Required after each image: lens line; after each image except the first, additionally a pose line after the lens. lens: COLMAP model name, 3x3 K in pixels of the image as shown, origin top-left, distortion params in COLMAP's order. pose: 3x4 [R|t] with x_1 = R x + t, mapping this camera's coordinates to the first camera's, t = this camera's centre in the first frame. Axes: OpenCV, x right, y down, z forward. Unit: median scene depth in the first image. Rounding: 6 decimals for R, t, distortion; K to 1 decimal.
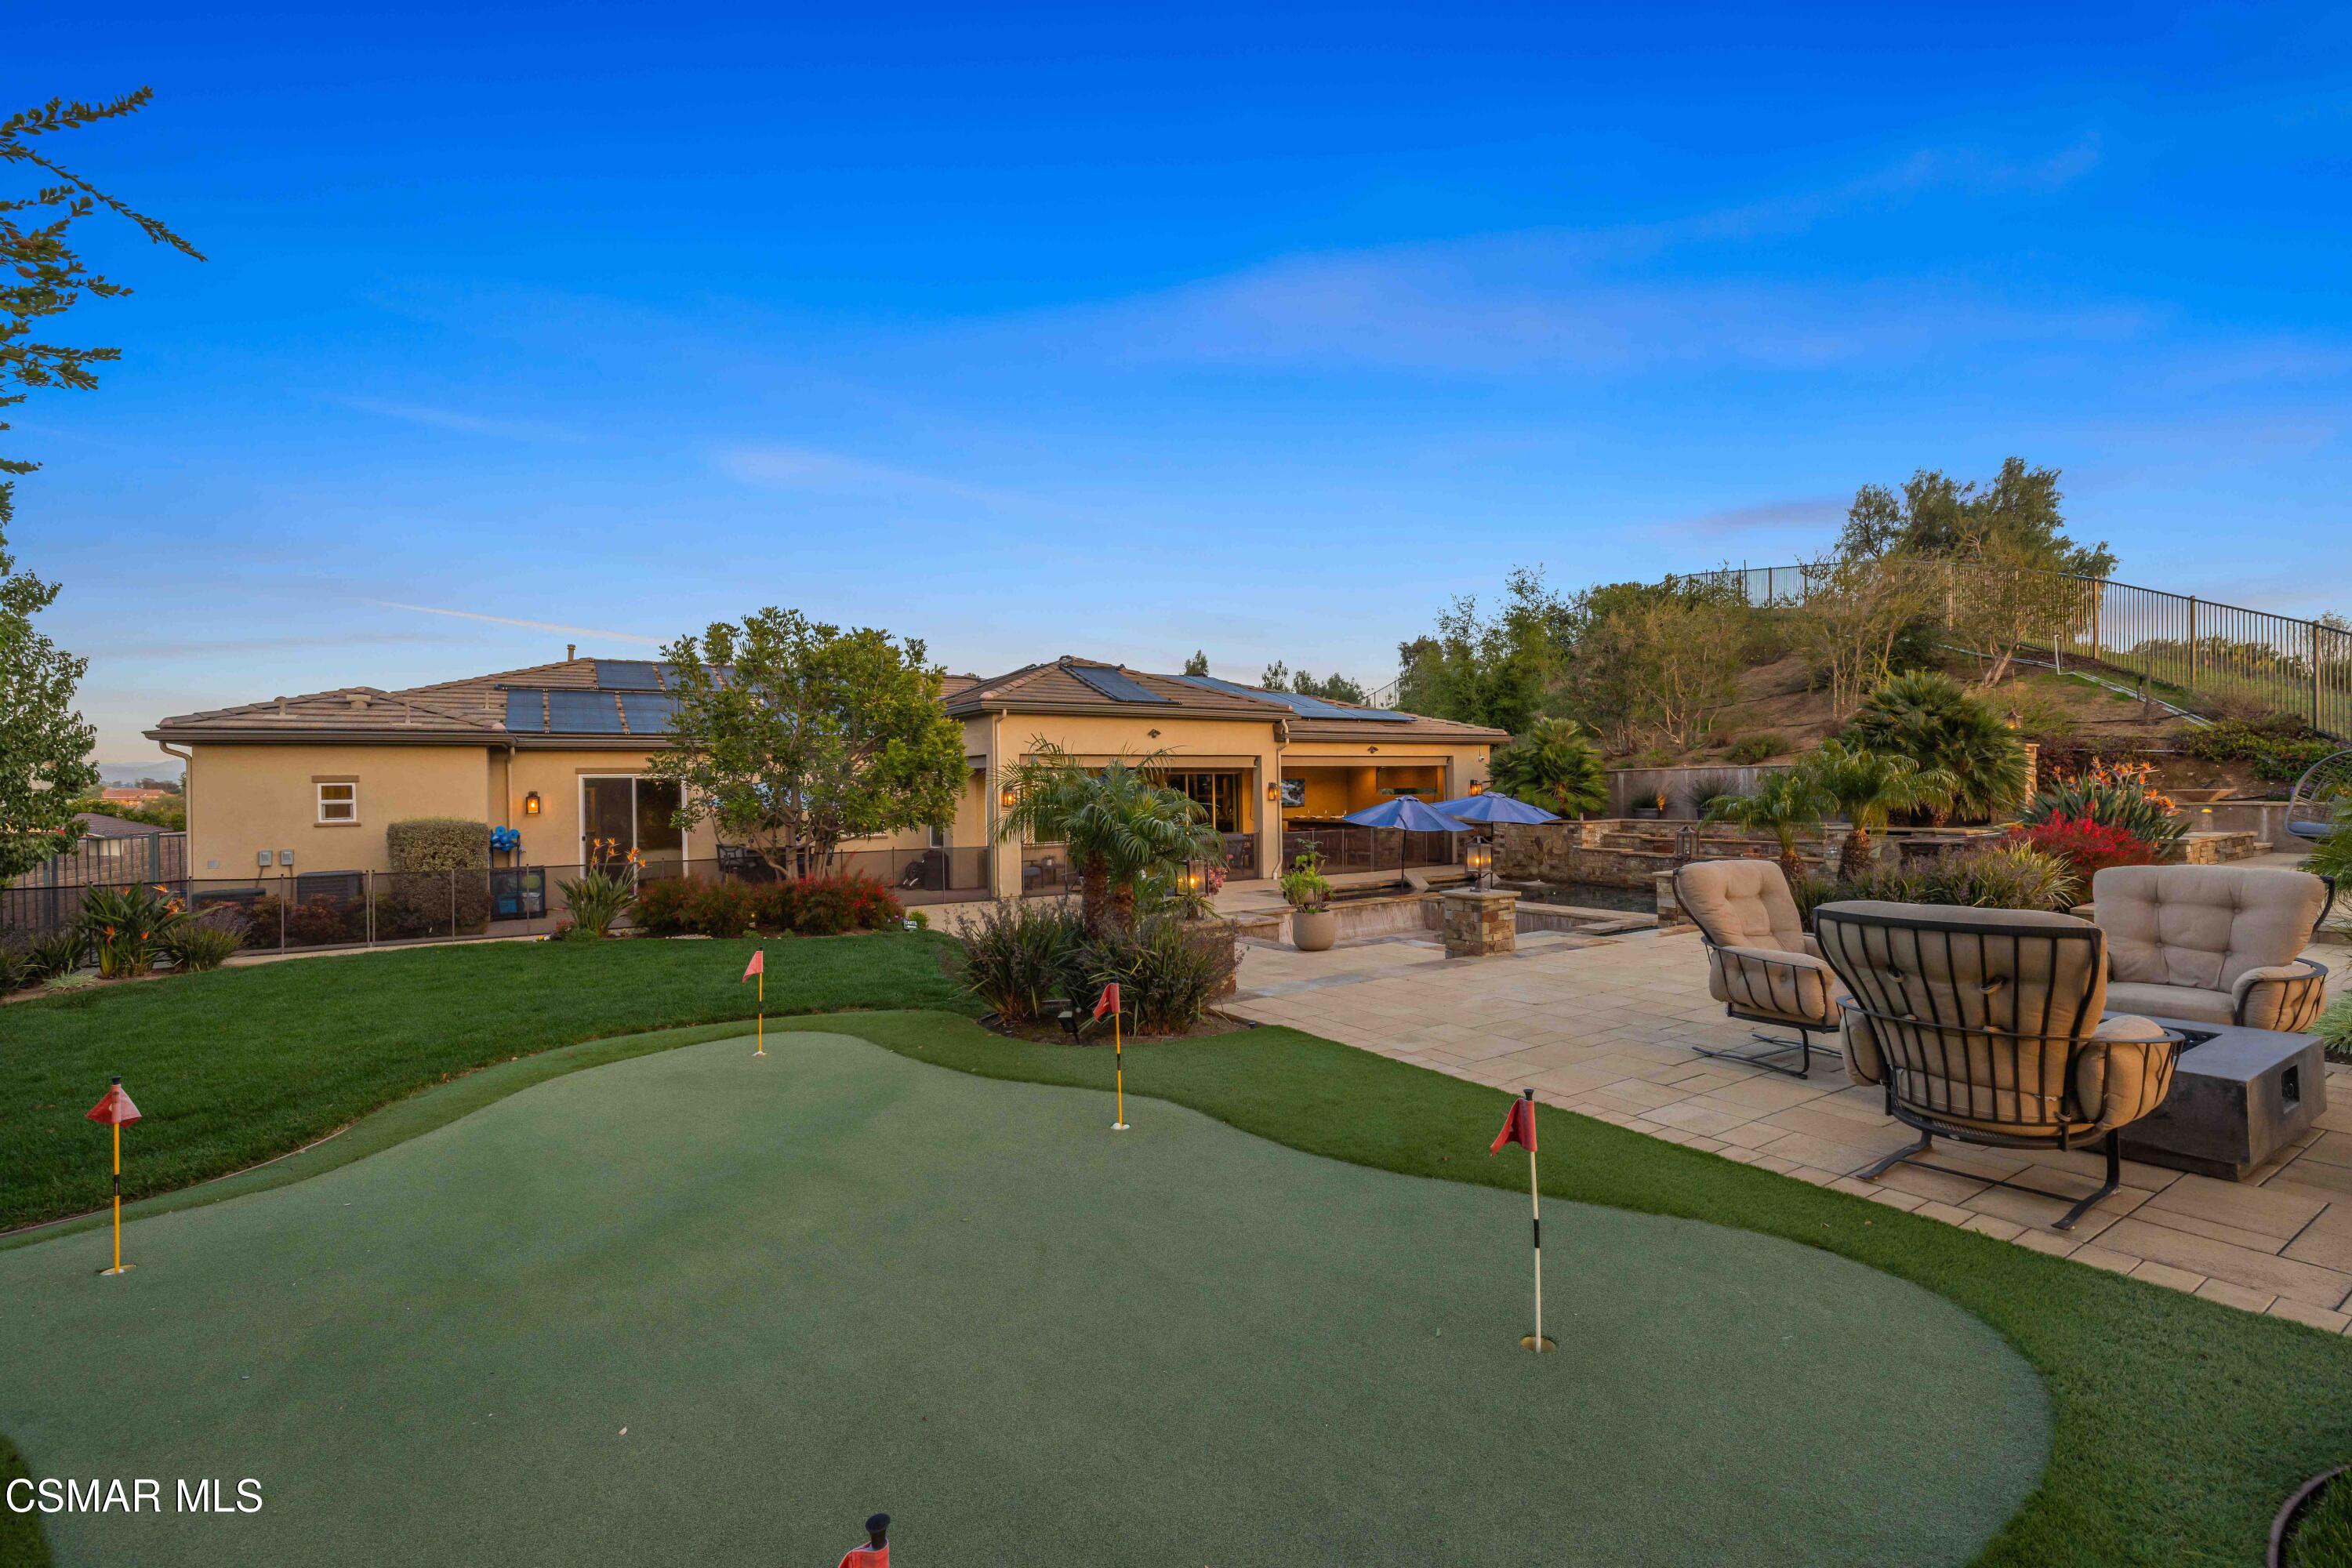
lens RADIAL K [[998.5, 0, 1176.0], [0, 998.5, 784.0], [0, 0, 1]] dist [0.002073, 0.000247]
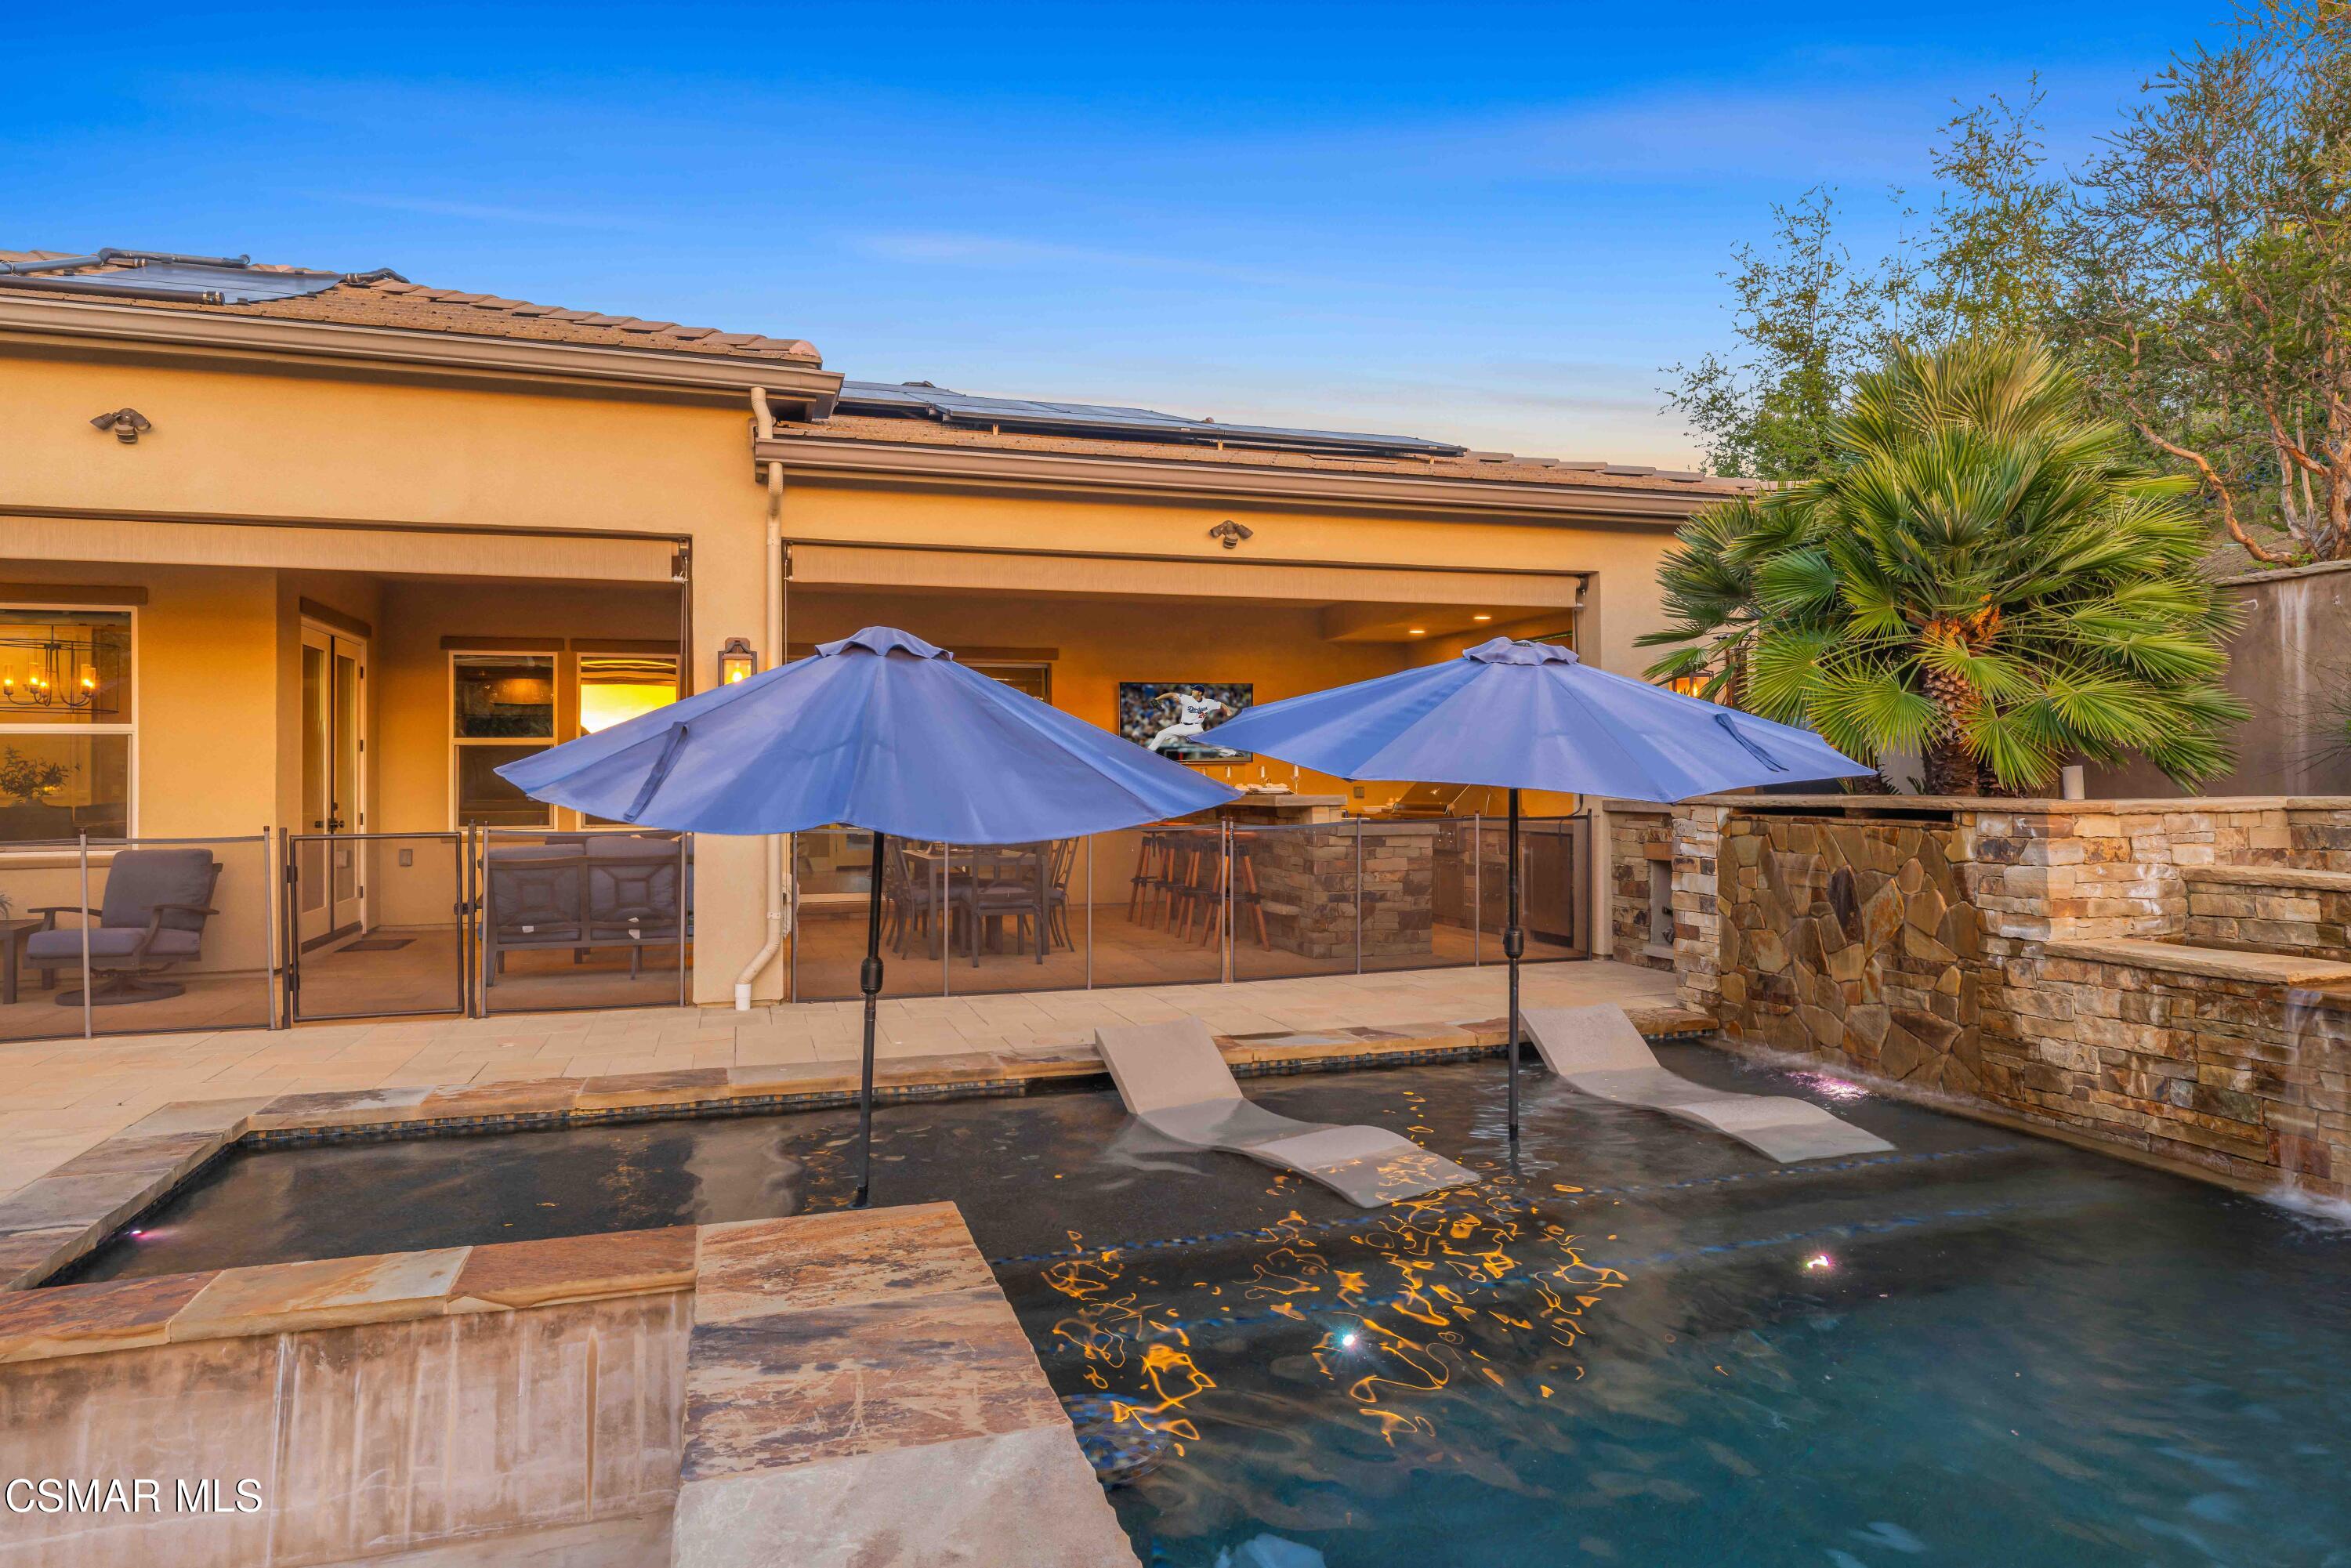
lens RADIAL K [[1414.6, 0, 1171.5], [0, 1414.6, 766.8], [0, 0, 1]] dist [-0.004540, 0.002092]
pose [[0.967124, 0.008023, -0.254180, 0.302663], [-0.007649, 0.999968, 0.002460, 0.030416], [0.254191, -0.000435, 0.967154, 0.674024]]
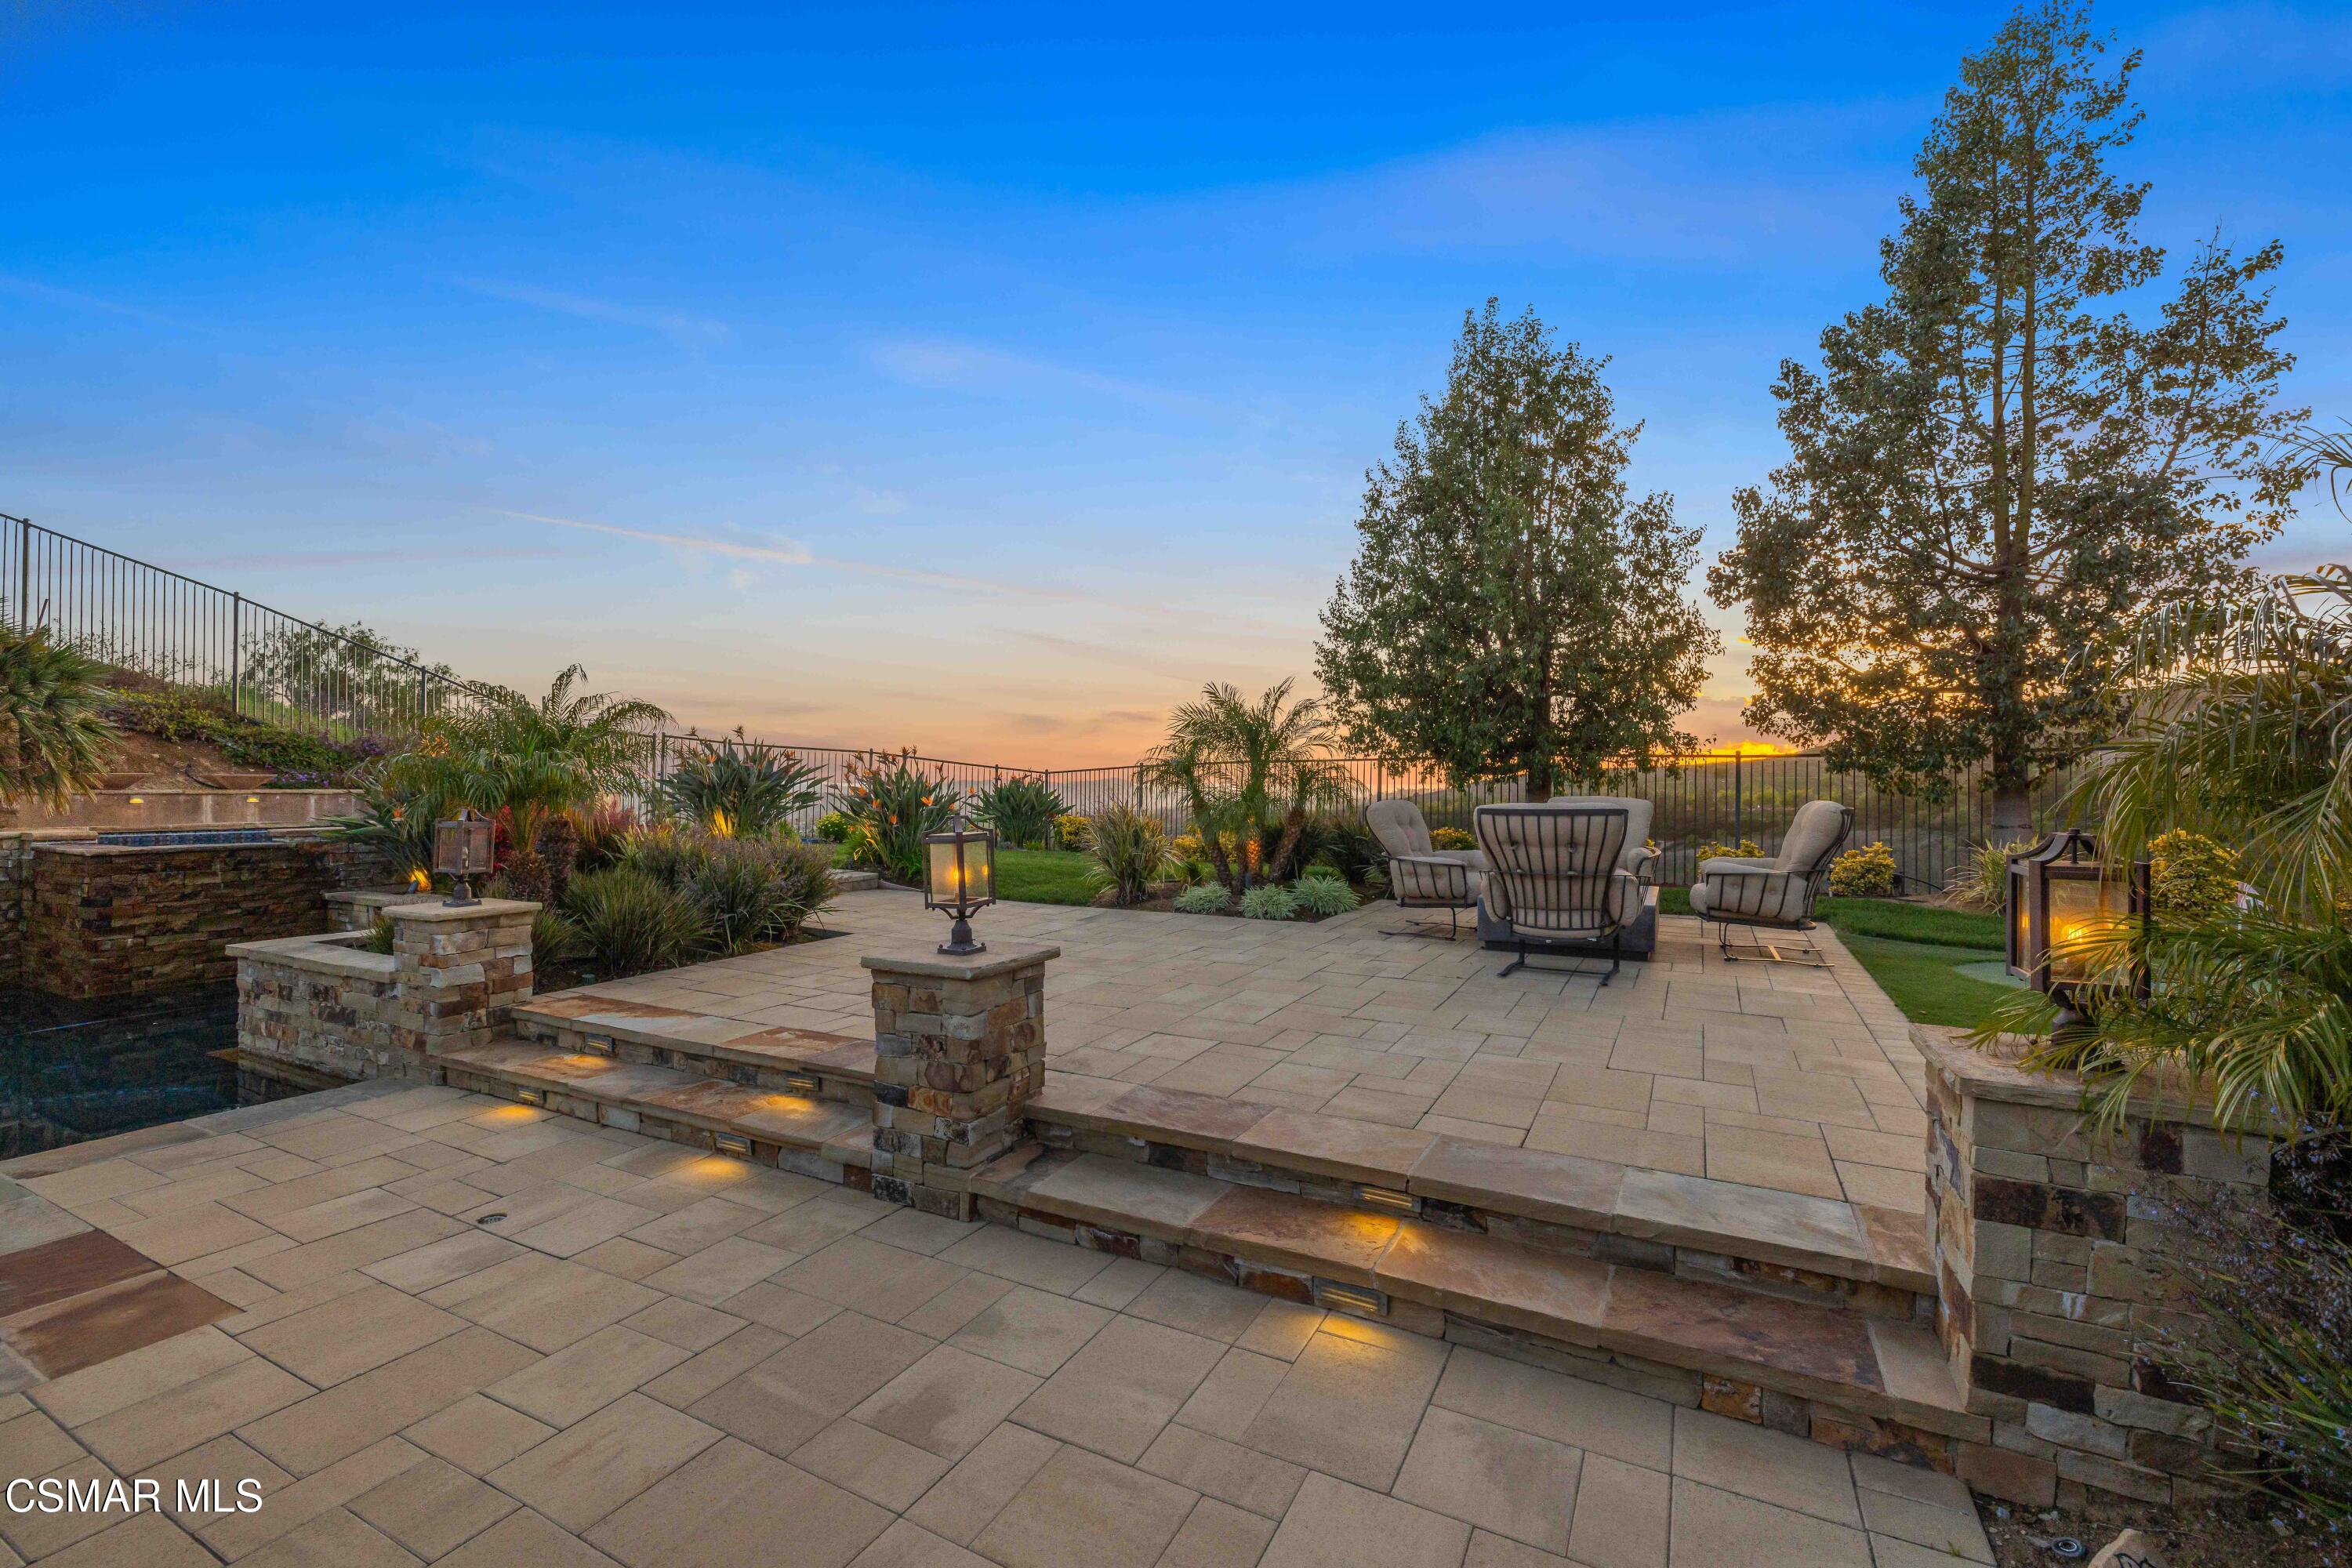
lens RADIAL K [[988.8, 0, 1177.7], [0, 988.8, 782.9], [0, 0, 1]] dist [0.000703, 0.000157]
pose [[-0.498053, 0.020033, 0.866915, -0.038582], [0.002228, 0.999759, -0.021823, 0.021991], [-0.867144, -0.008938, -0.497977, 0.505893]]
